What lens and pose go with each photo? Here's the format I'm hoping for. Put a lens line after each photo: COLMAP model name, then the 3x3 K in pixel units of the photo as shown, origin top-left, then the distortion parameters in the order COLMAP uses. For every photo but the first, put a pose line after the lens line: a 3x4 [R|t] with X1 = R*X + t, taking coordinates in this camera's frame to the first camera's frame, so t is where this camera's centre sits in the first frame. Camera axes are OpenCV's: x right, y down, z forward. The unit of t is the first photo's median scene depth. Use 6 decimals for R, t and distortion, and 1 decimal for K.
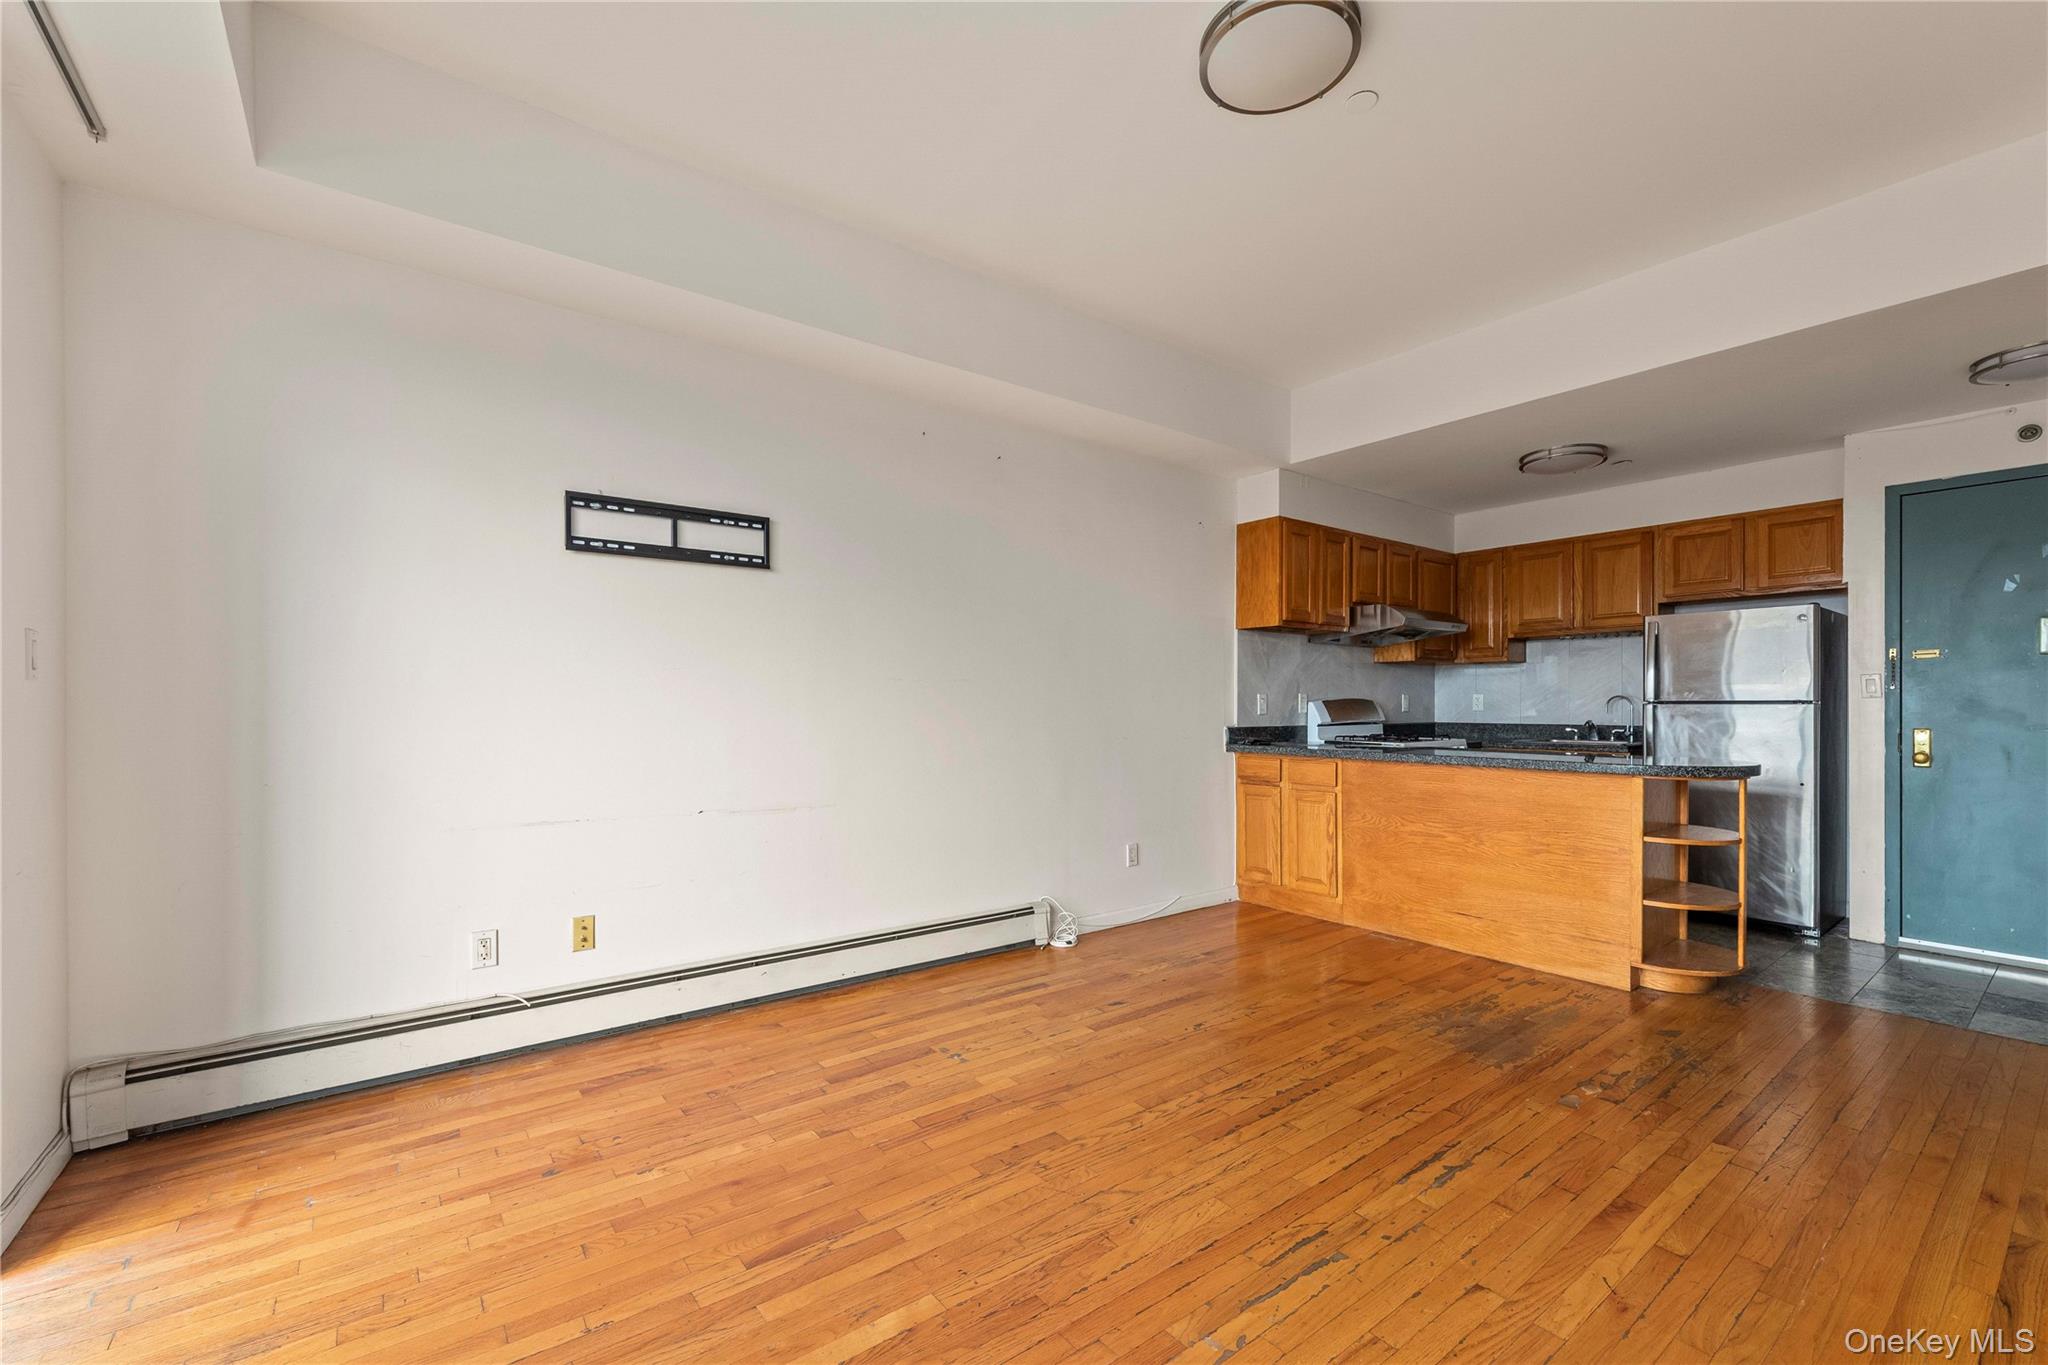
lens RADIAL K [[876.0, 0, 1057.6], [0, 876.0, 715.8], [0, 0, 1]] dist [0.009836, -0.000747]
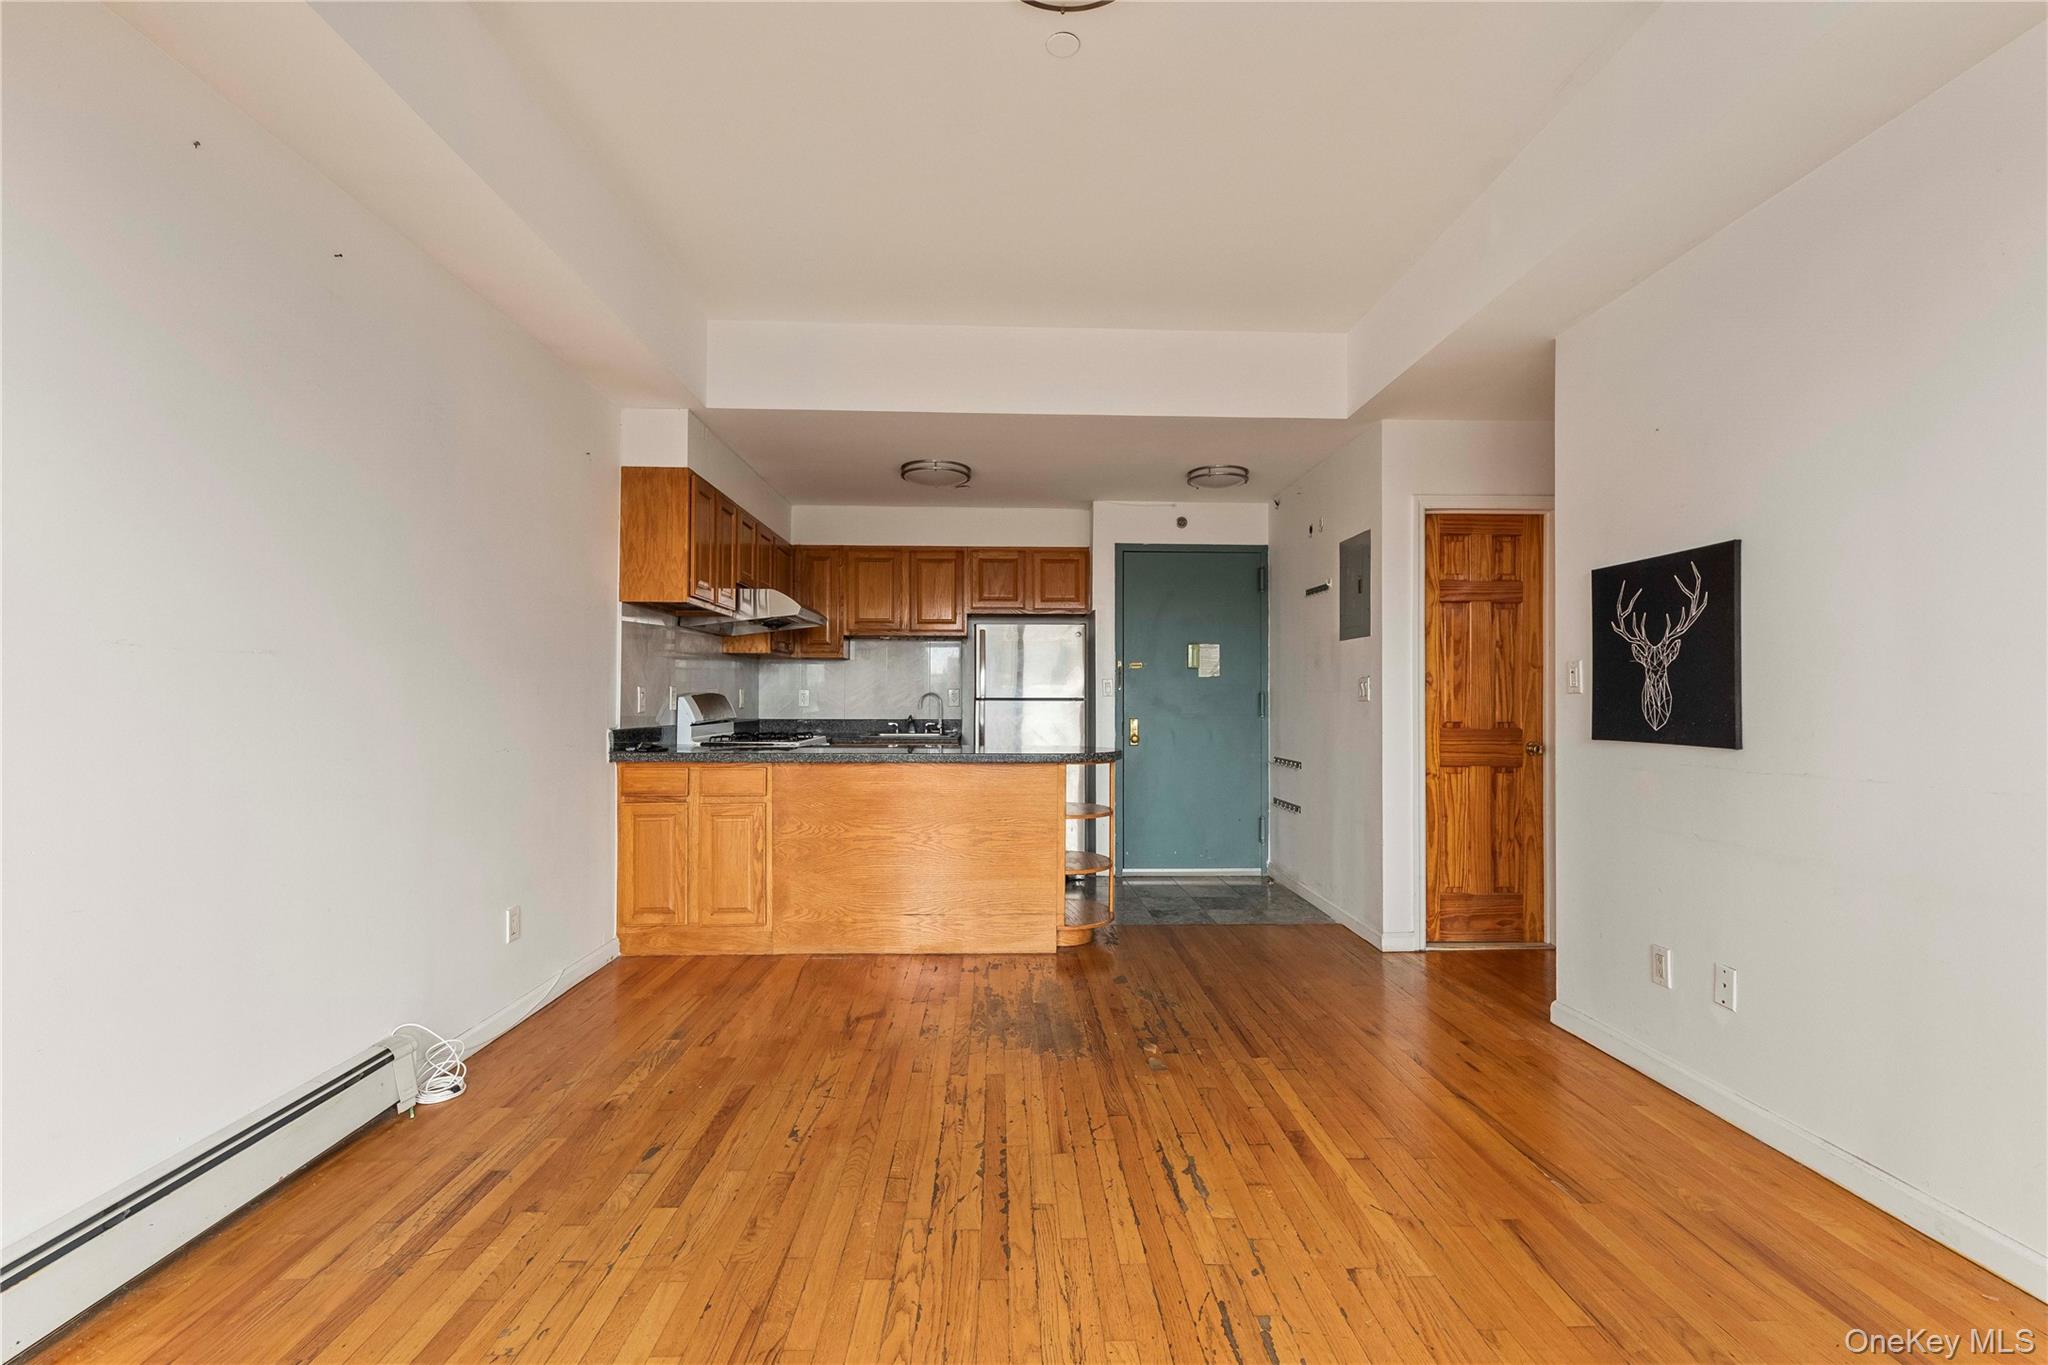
lens RADIAL K [[876.0, 0, 1059.3], [0, 876.0, 697.6], [0, 0, 1]] dist [0.009836, -0.000747]
pose [[0.581215, 0.005211, 0.813733, -0.217860], [0.007925, 0.999896, -0.012064, -0.003001], [-0.813711, 0.013460, 0.581114, 0.264988]]
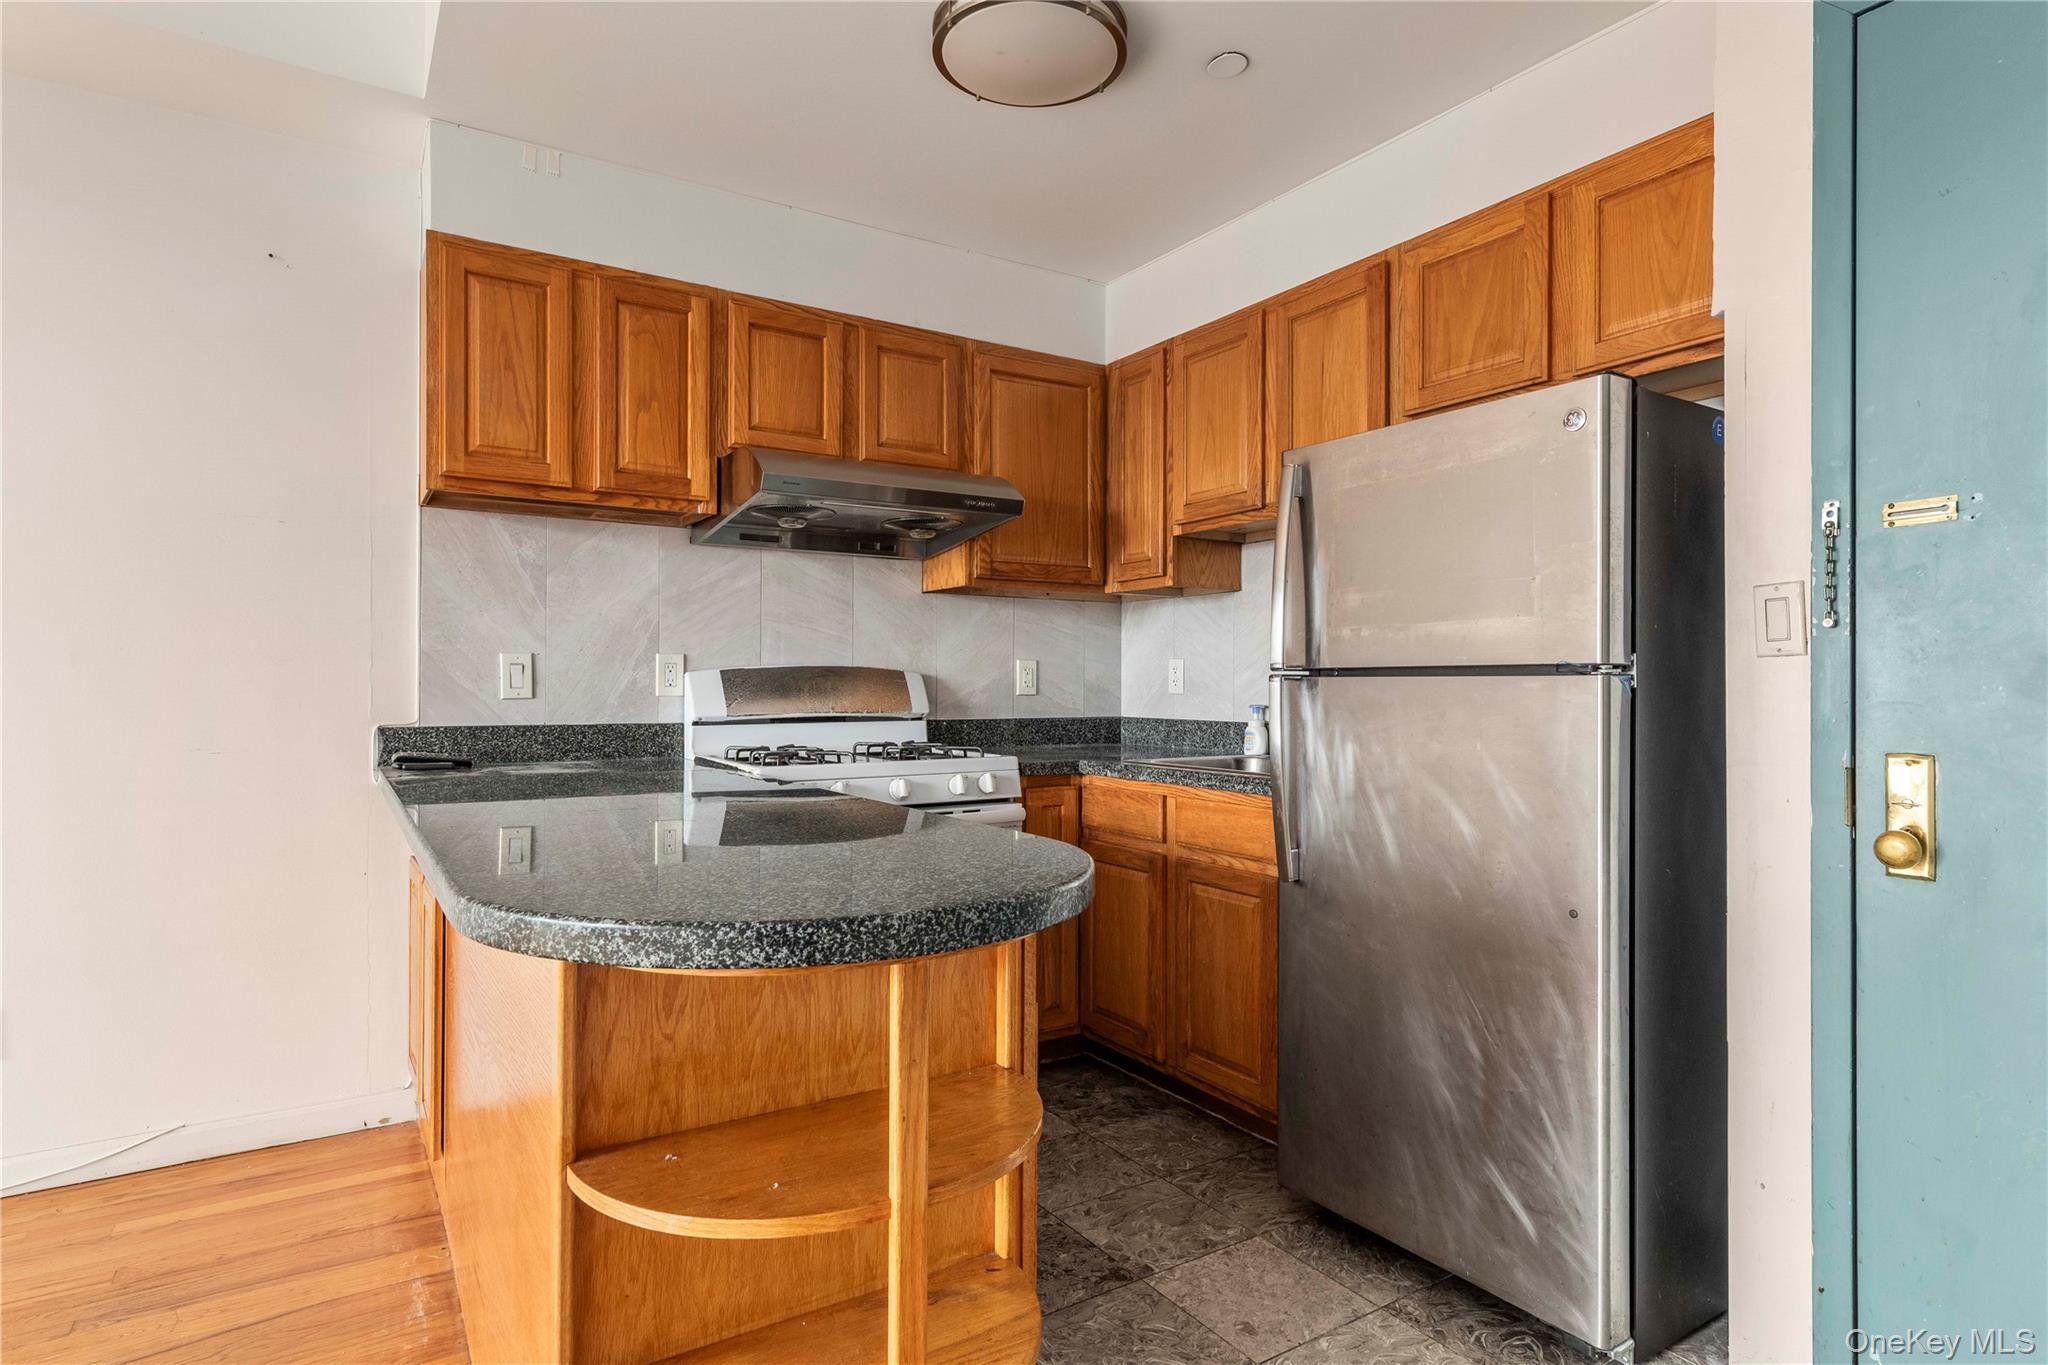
lens RADIAL K [[1120.4, 0, 1070.1], [0, 1120.4, 688.0], [0, 0, 1]] dist [0.020494, 0.001369]
pose [[0.994372, 0.003689, -0.105884, 0.661854], [-0.004868, 0.999929, -0.010881, -0.002472], [0.105836, 0.011335, 0.994319, 0.521866]]
